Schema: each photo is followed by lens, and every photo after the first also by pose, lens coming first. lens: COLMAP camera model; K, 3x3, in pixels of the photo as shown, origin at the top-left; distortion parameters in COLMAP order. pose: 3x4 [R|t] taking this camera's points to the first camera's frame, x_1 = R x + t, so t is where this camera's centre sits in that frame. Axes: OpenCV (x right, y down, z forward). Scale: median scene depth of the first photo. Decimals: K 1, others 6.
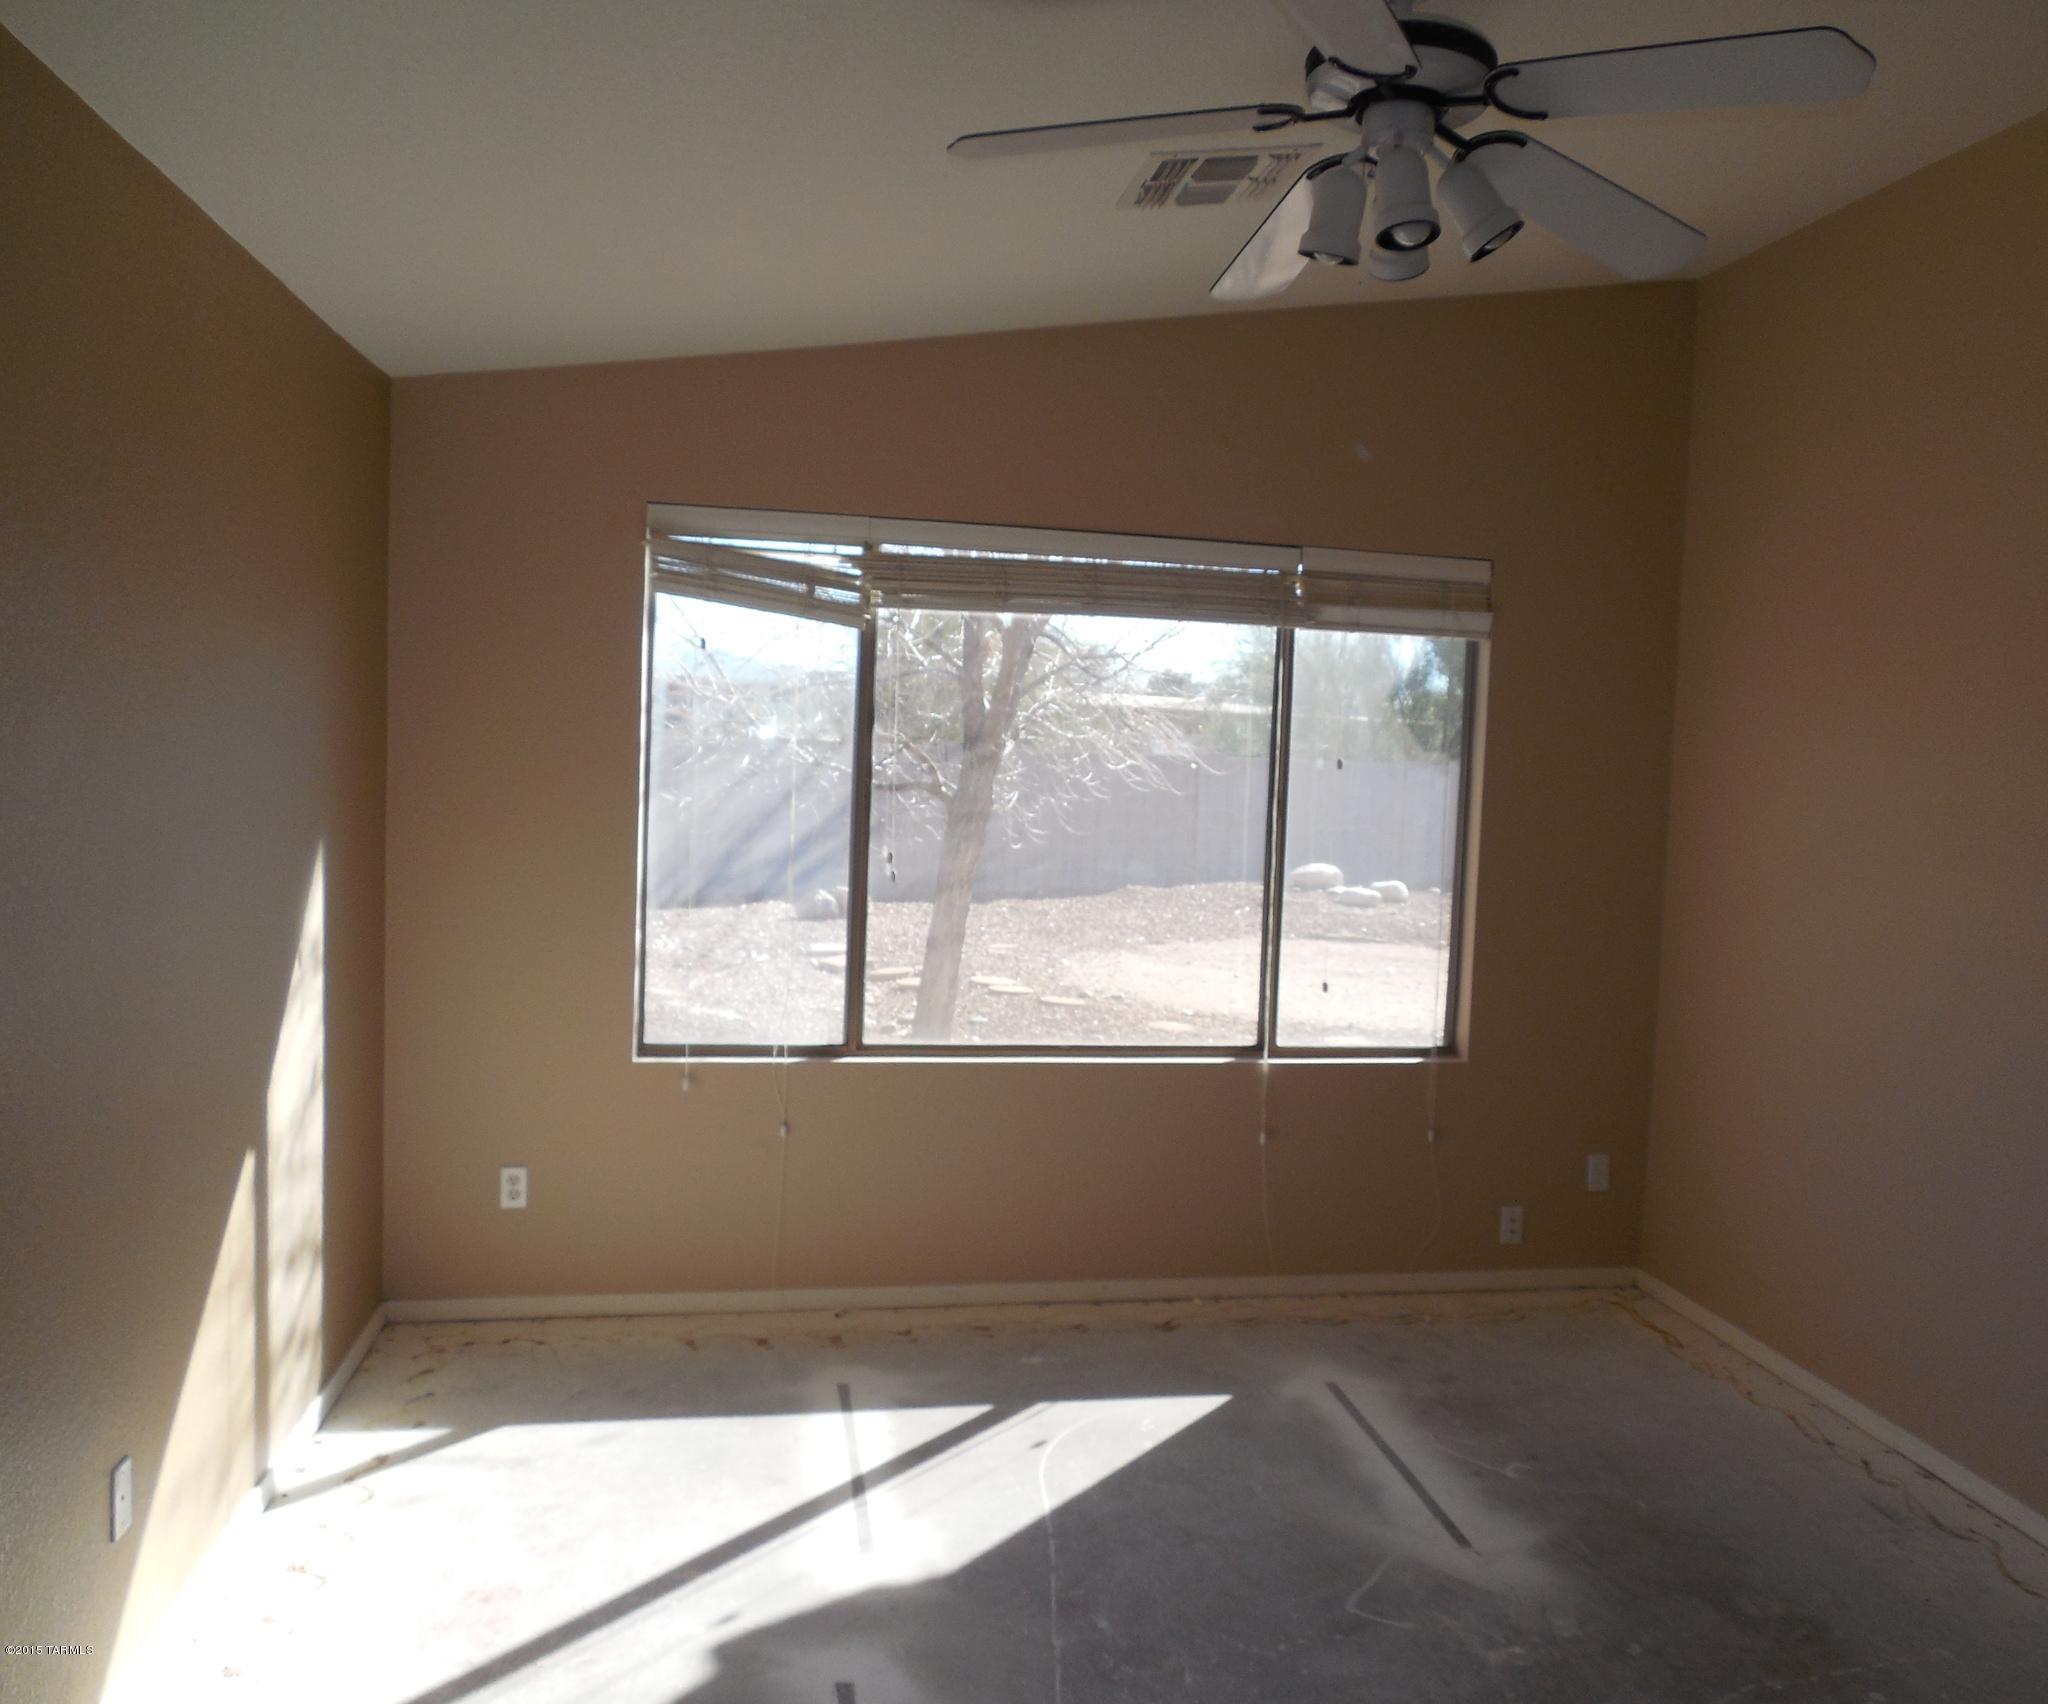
lens RADIAL K [[1724.8, 0, 1137.8], [0, 1724.8, 854.4], [0, 0, 1]] dist [0.003793, 0.000321]
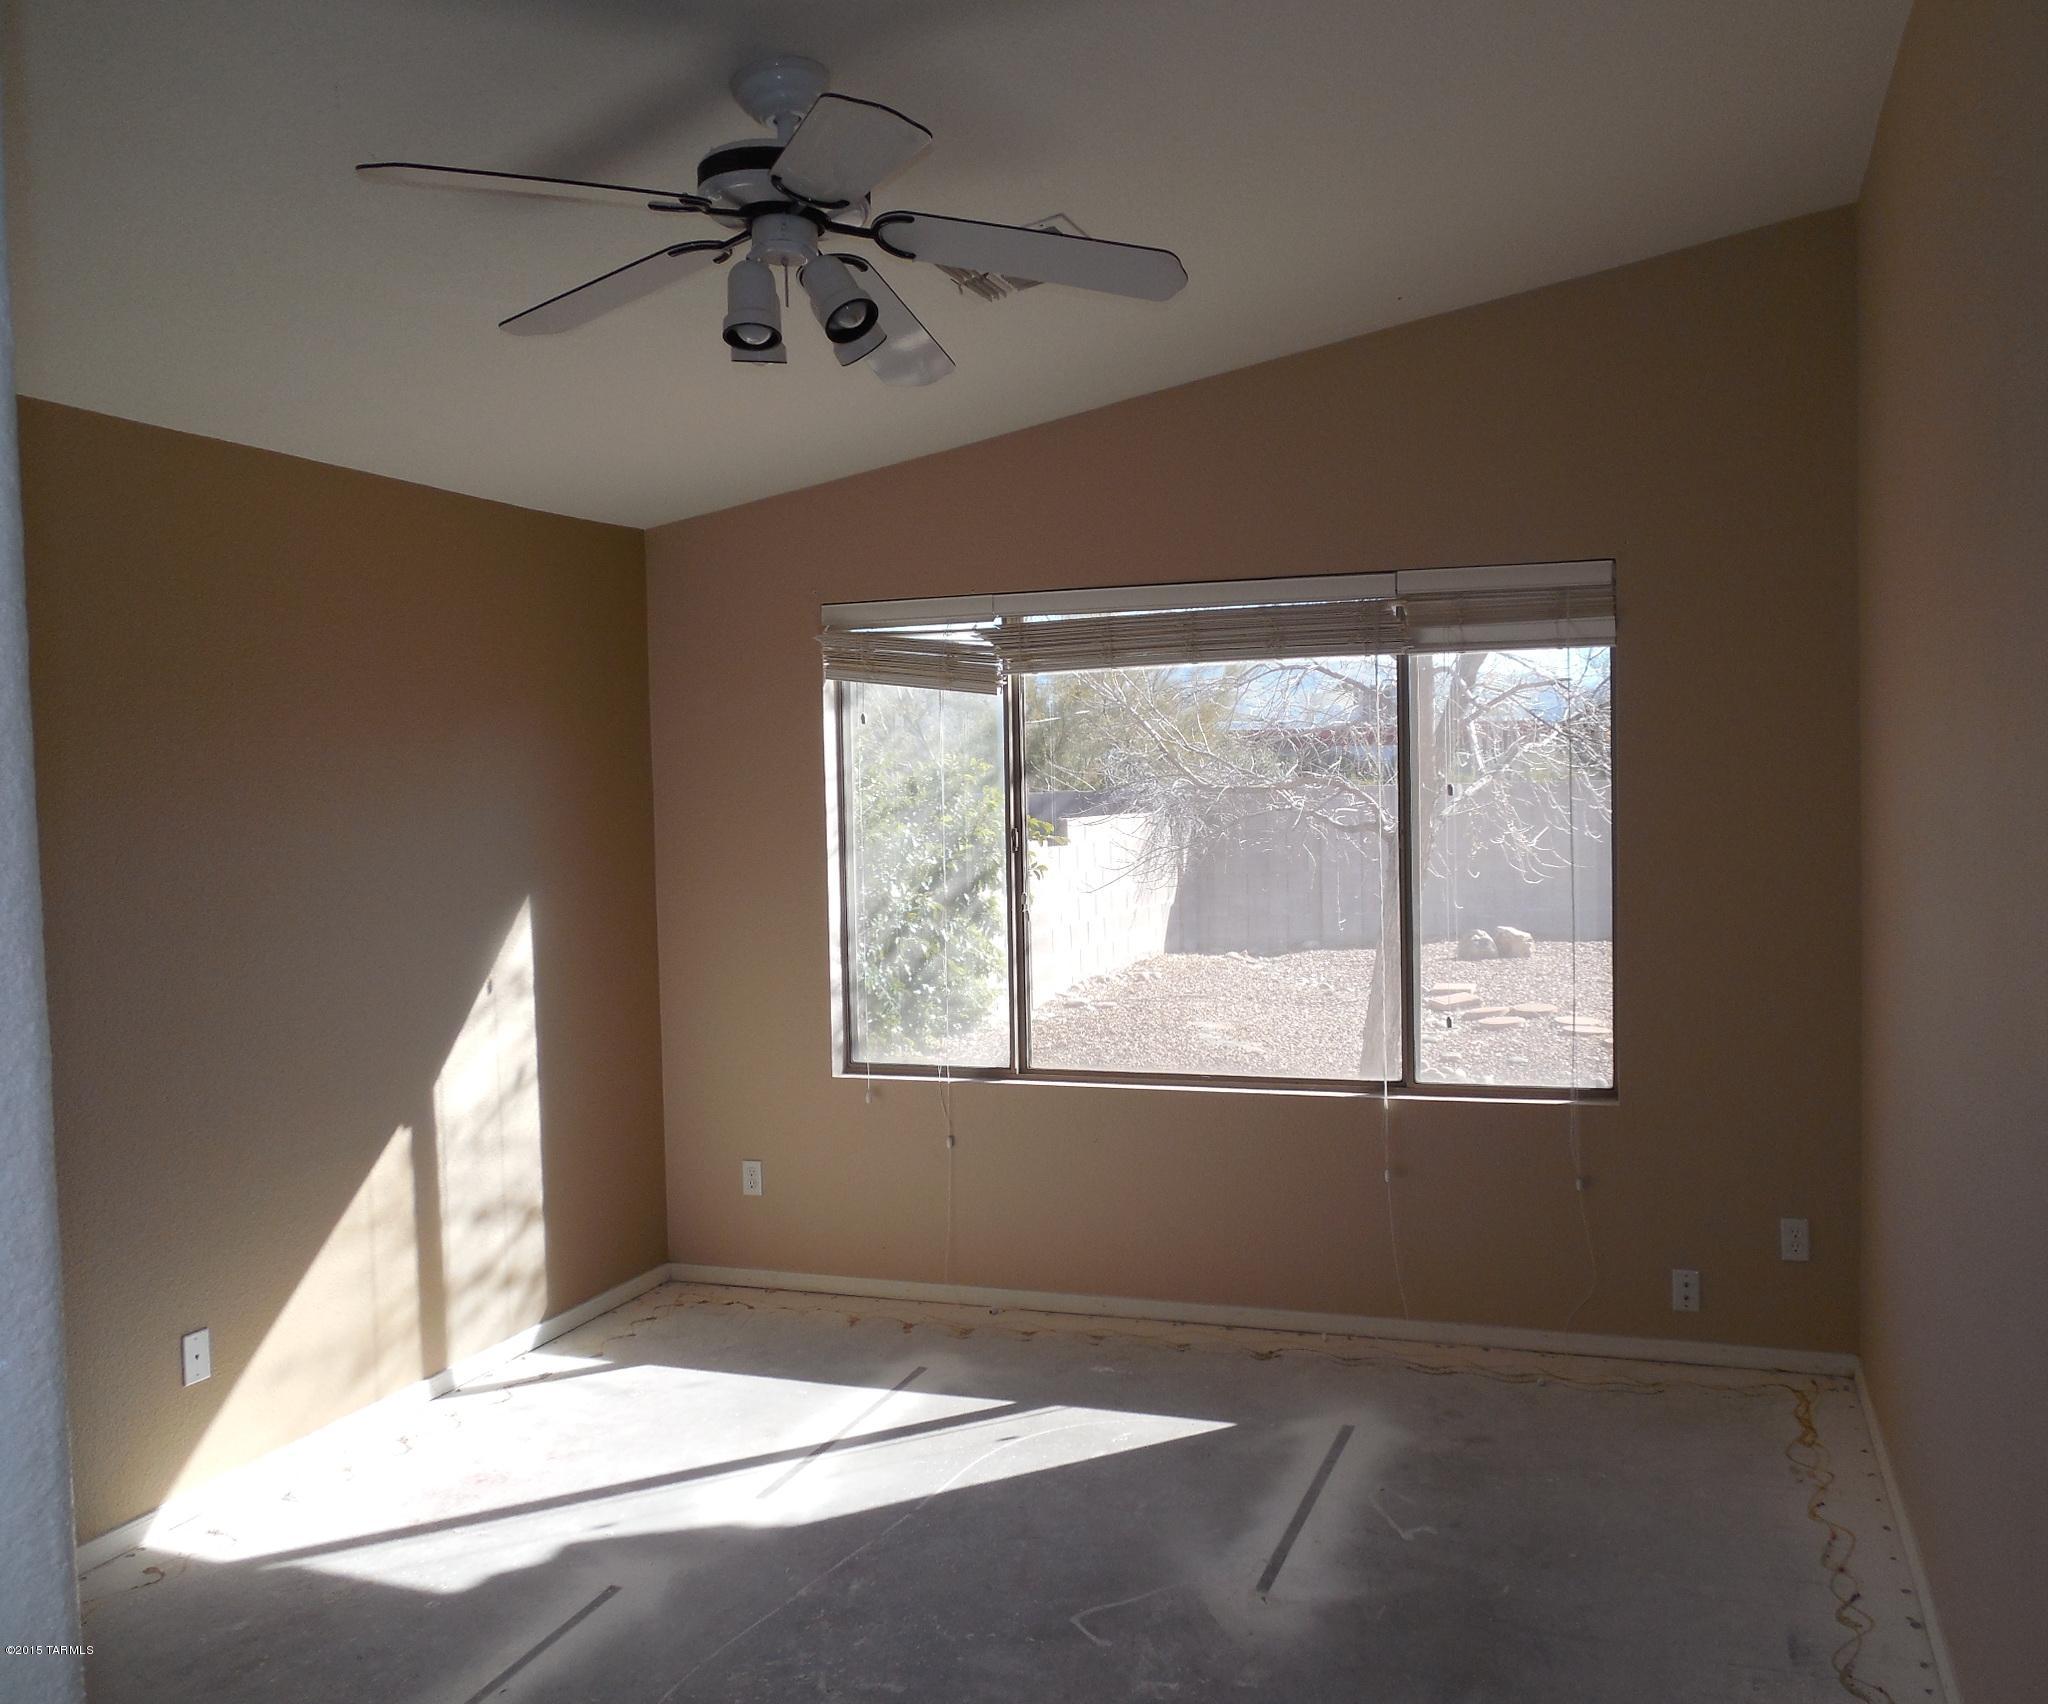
lens RADIAL K [[1724.8, 0, 1137.8], [0, 1724.8, 854.4], [0, 0, 1]] dist [0.003793, 0.000321]
pose [[0.861521, -0.037249, -0.506354, 0.484317], [0.024652, 0.999198, -0.031561, 0.010487], [0.507123, 0.014708, 0.861748, 0.087898]]
